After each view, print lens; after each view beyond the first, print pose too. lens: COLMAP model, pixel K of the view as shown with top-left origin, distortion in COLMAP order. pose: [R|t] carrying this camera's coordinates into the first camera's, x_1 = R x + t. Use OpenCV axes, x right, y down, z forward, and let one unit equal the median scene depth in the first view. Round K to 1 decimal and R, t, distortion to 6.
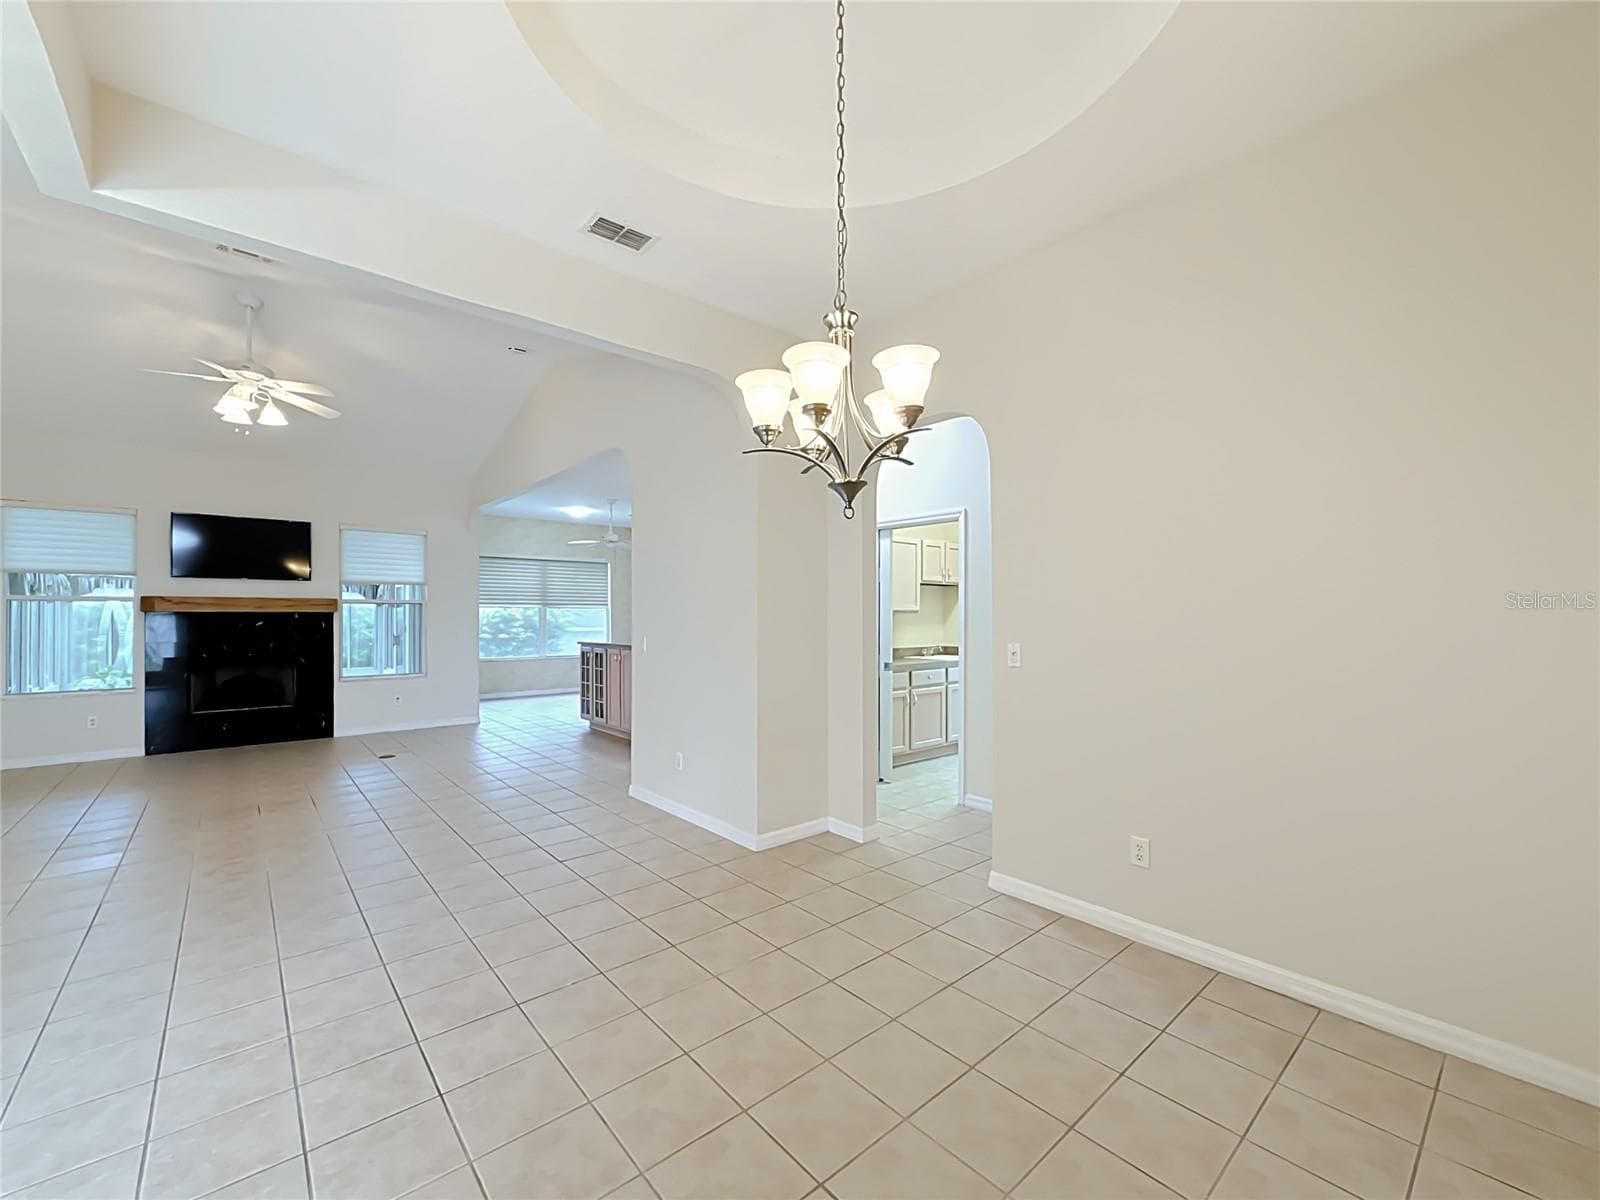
lens RADIAL K [[665.4, 0, 803.3], [0, 665.4, 614.3], [0, 0, 1]] dist [-0.000057, -0.000164]
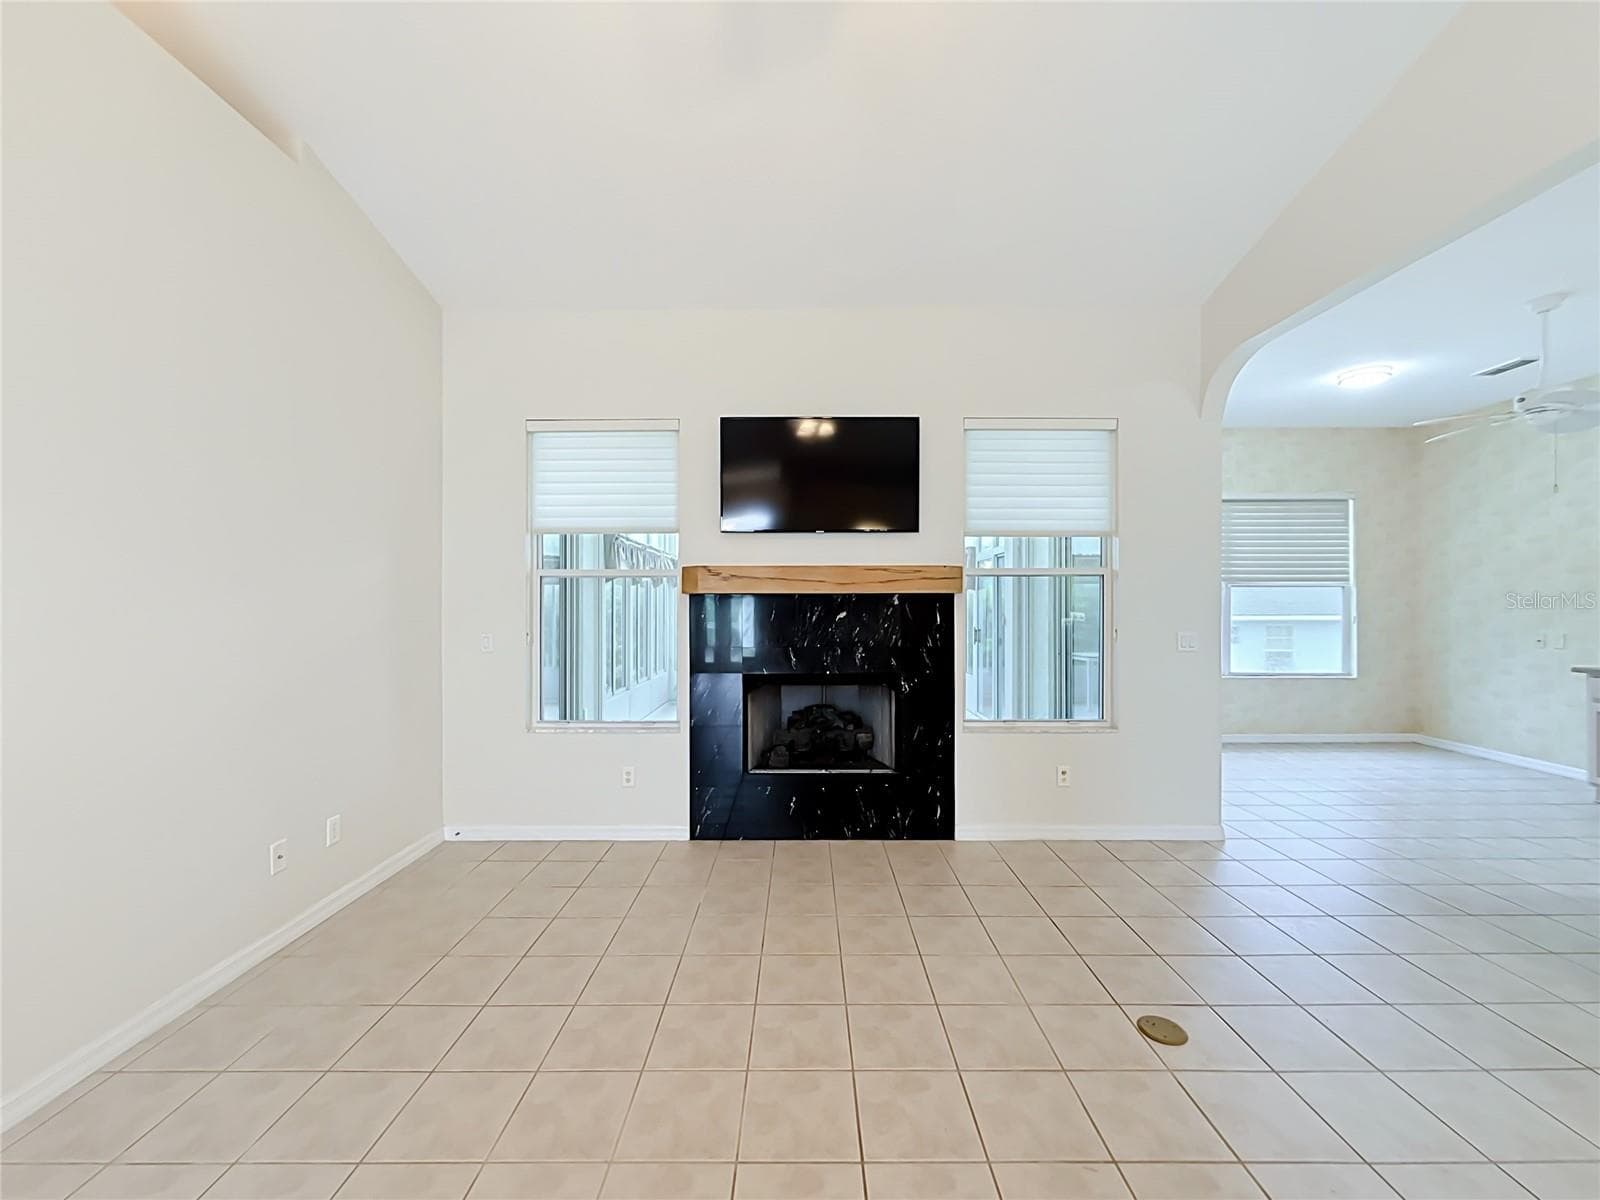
lens RADIAL K [[646.6, 0, 796.4], [0, 646.6, 599.4], [0, 0, 1]] dist [0.001487, -0.000024]
pose [[0.749589, -0.003587, -0.661894, -0.469993], [0.002196, 0.999993, -0.002932, 0.002501], [0.661900, 0.000744, 0.749592, 0.550852]]
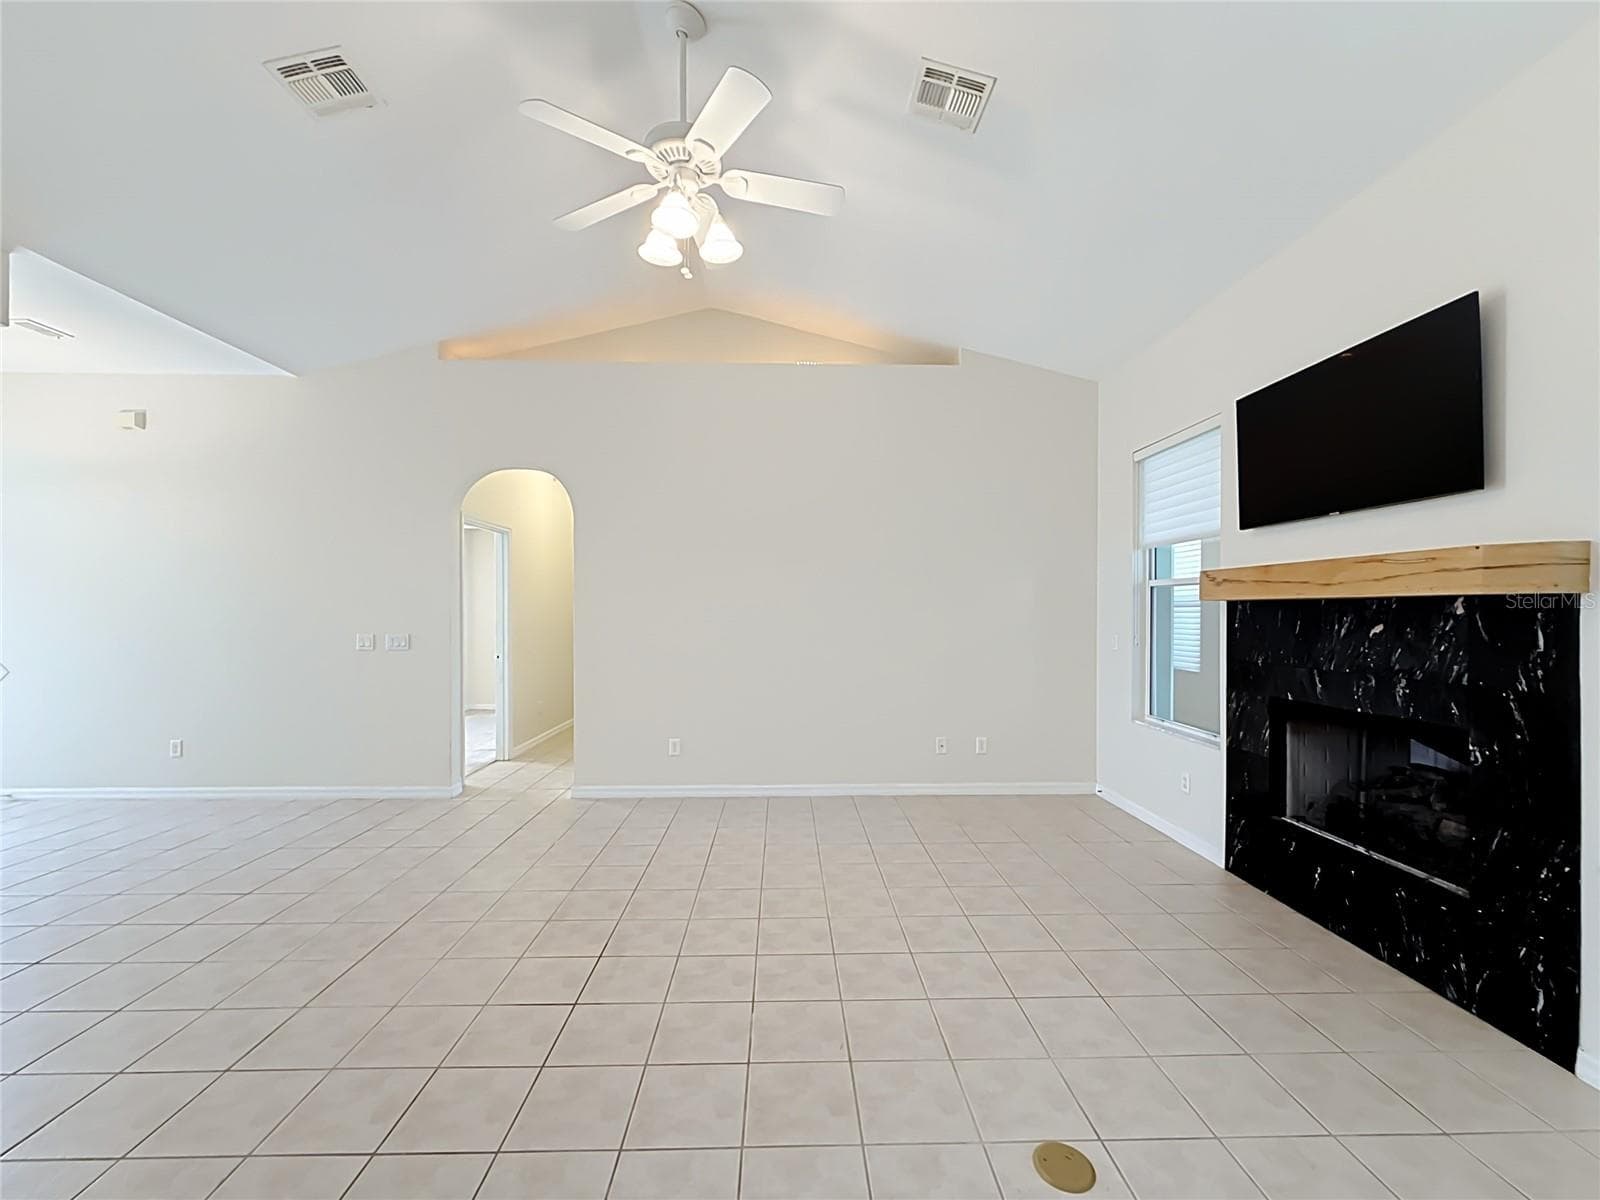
lens RADIAL K [[646.6, 0, 796.4], [0, 646.6, 599.4], [0, 0, 1]] dist [0.001487, -0.000024]
pose [[-0.639248, -0.011570, -0.768914, -0.317030], [0.001281, 0.999869, -0.016110, 0.002652], [0.769000, -0.011284, -0.639149, 0.924999]]
